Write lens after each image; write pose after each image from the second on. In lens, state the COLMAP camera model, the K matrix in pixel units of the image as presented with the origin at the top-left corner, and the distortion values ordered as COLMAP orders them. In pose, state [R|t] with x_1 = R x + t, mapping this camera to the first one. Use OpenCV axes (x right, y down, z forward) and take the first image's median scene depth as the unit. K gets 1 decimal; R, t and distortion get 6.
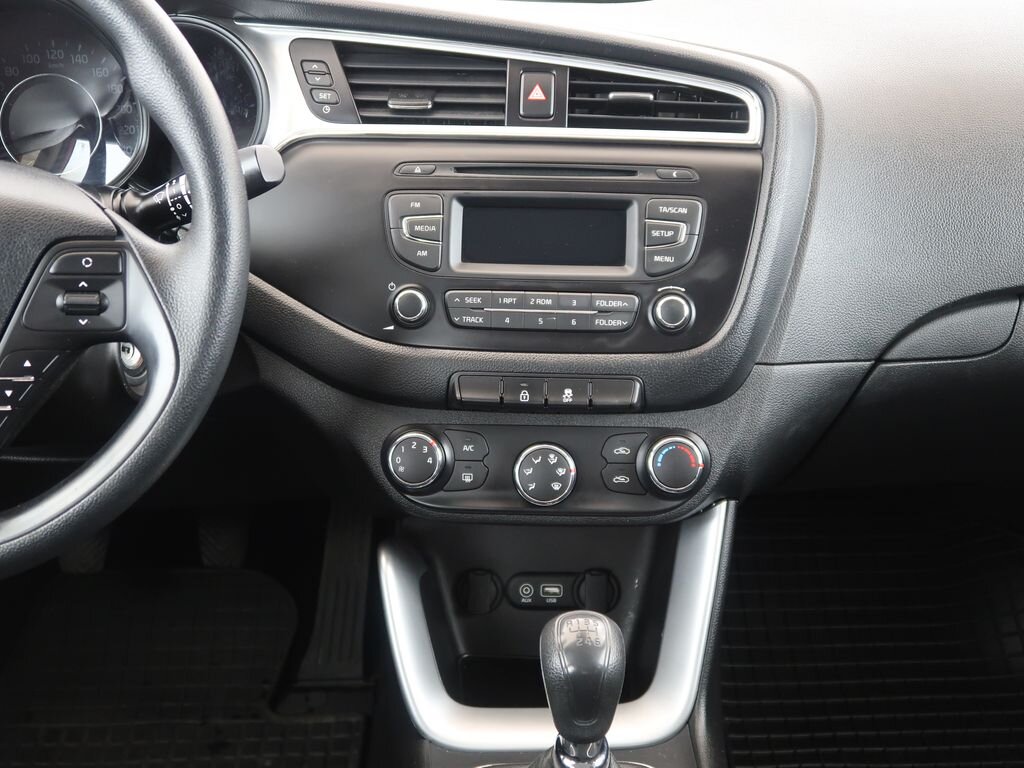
lens RADIAL K [[1176.2, 0, 498.2], [0, 1176.2, 356.4], [0, 0, 1]] dist [0.037145, 0.000000]
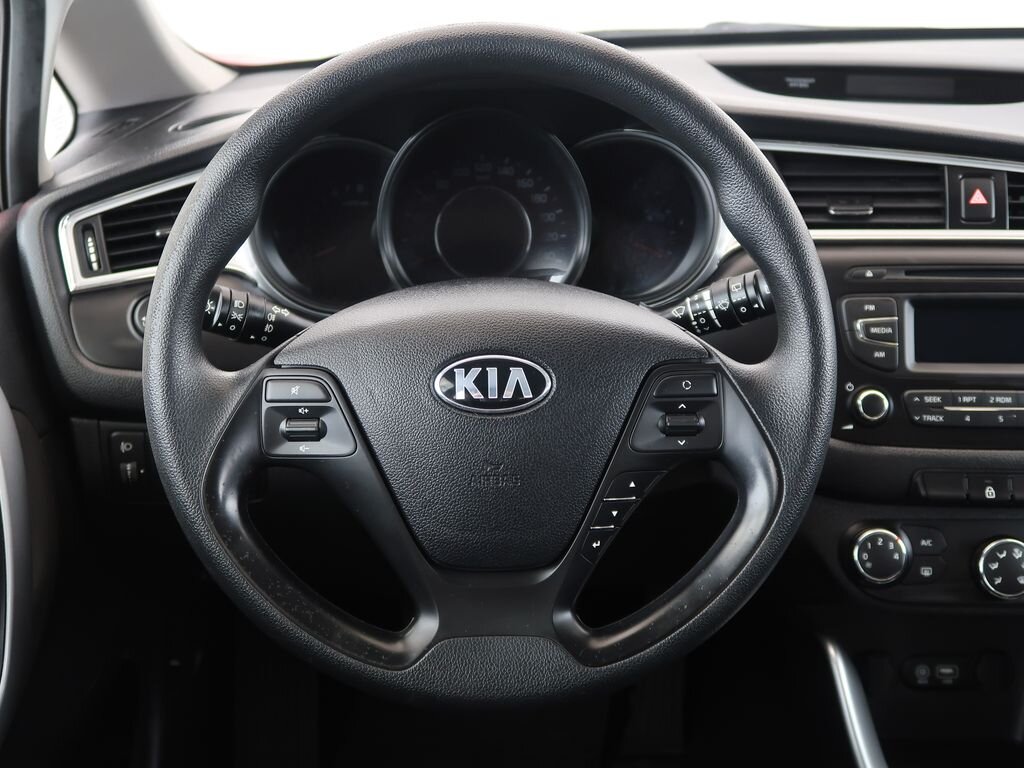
lens RADIAL K [[1104.1, 0, 525.8], [0, 1104.1, 364.7], [0, 0, 1]] dist [0.003570, 0.000000]
pose [[0.999682, -0.016911, -0.018721, -0.360073], [0.016290, 0.999327, -0.032865, -0.052236], [0.019264, 0.032549, 0.999284, 0.025006]]
